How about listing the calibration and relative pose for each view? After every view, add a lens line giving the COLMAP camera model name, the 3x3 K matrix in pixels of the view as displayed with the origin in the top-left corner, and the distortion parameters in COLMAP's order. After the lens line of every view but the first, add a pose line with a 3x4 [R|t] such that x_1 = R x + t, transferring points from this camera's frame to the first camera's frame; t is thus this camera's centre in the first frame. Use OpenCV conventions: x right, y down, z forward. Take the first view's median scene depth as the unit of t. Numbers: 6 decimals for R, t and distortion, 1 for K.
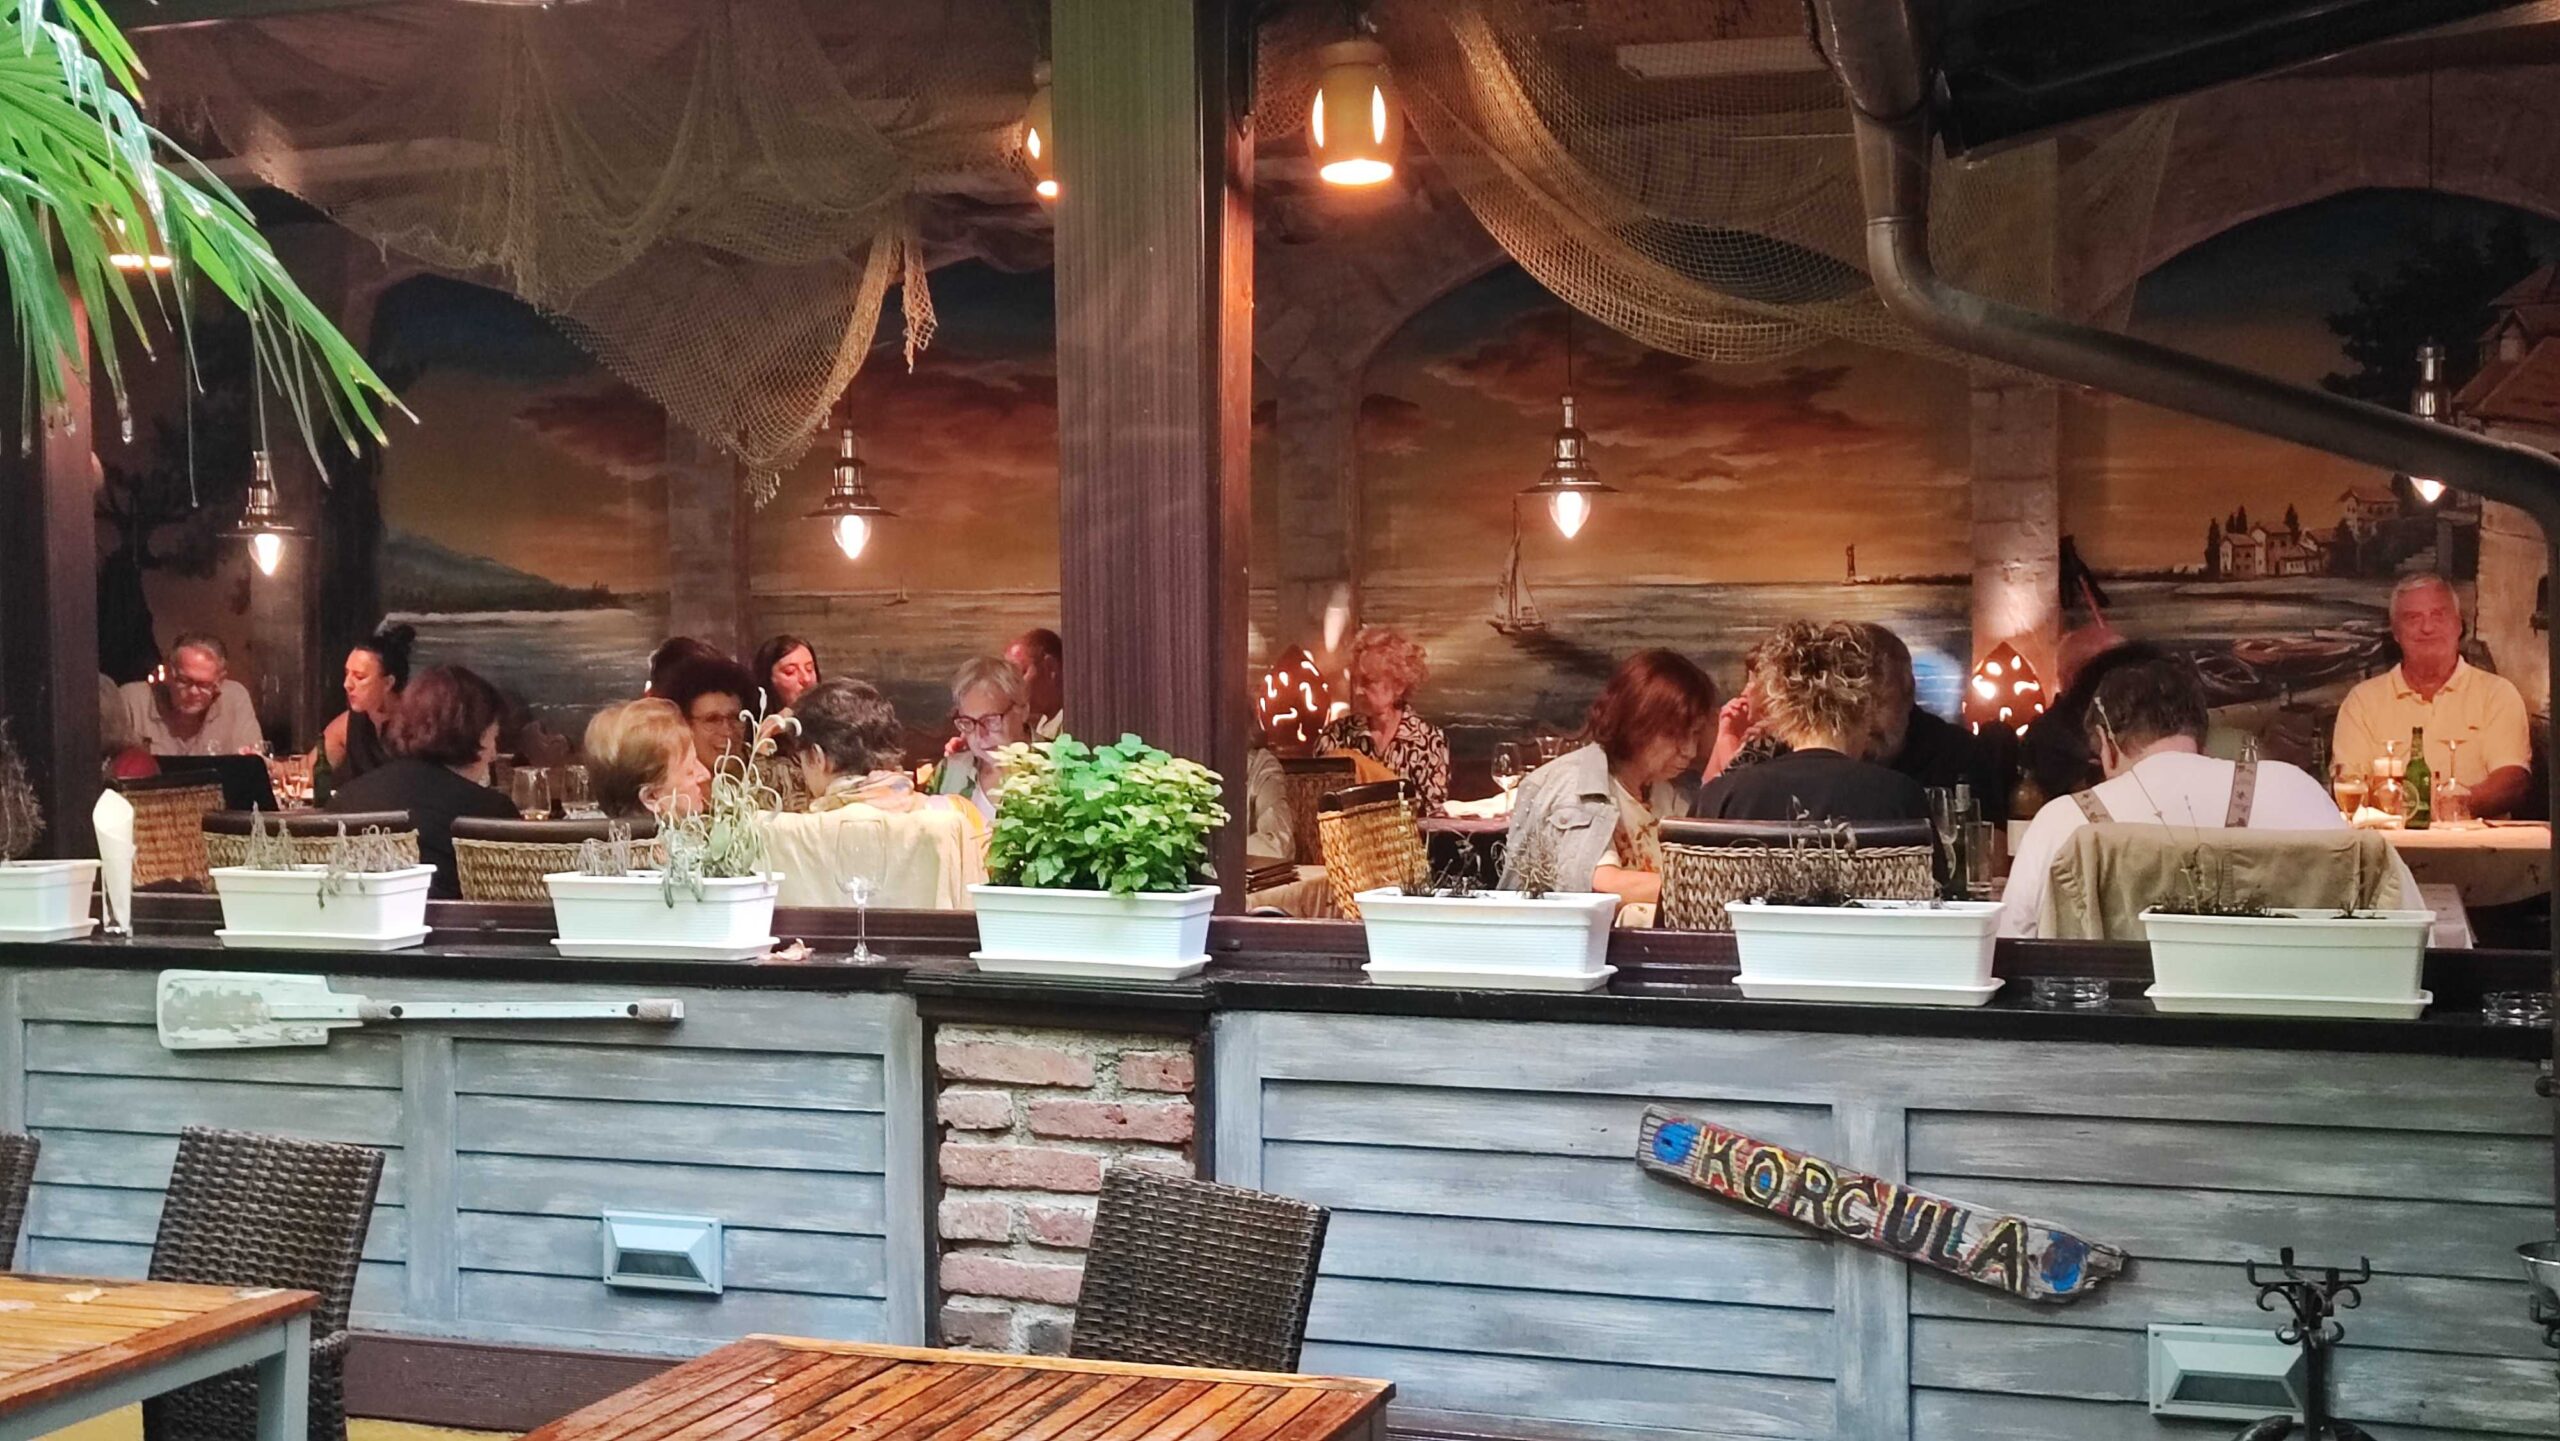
lens RADIAL K [[2916.3, 0, 1280.0], [0, 2916.3, 720.5], [0, 0, 1]] dist [0.124364, -0.554836]
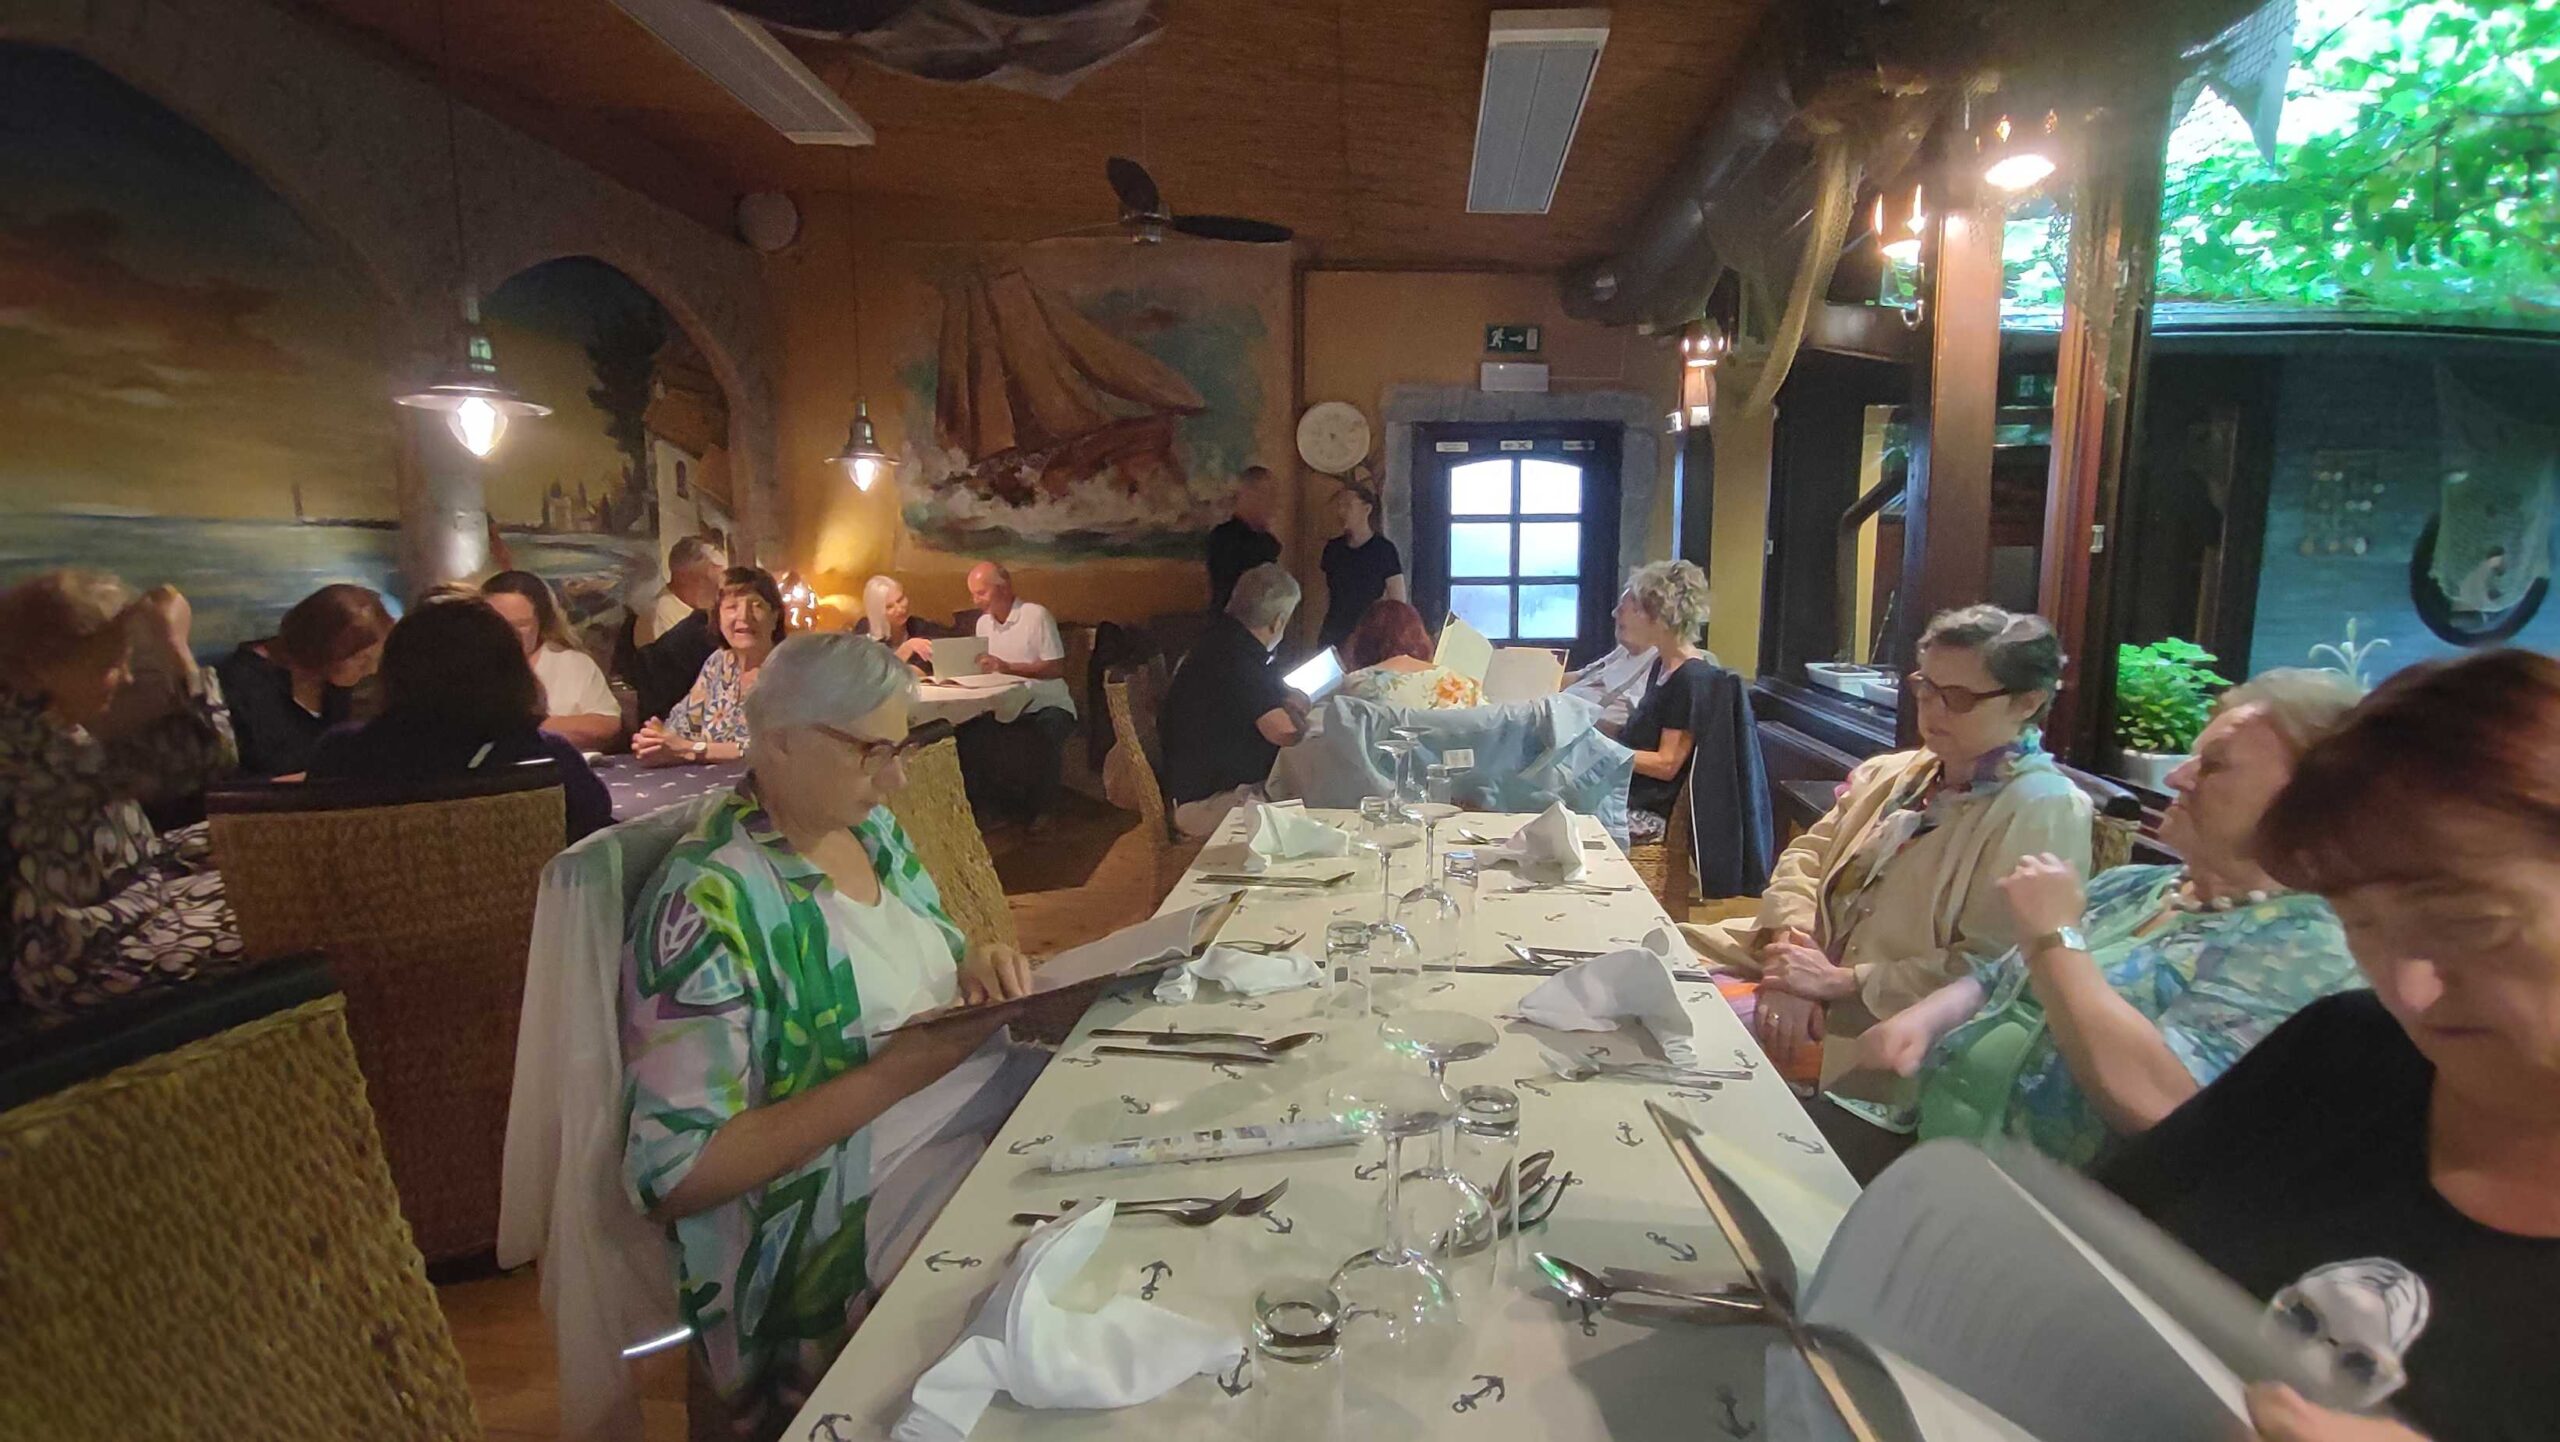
lens RADIAL K [[1131.7, 0, 1280.0], [0, 1131.7, 721.0], [0, 0, 1]] dist [-0.001188, -0.018613]
pose [[-0.262019, -0.126870, 0.956687, -0.258466], [0.027603, 0.989930, 0.138838, -0.025290], [-0.964668, 0.062785, -0.255878, 0.809089]]
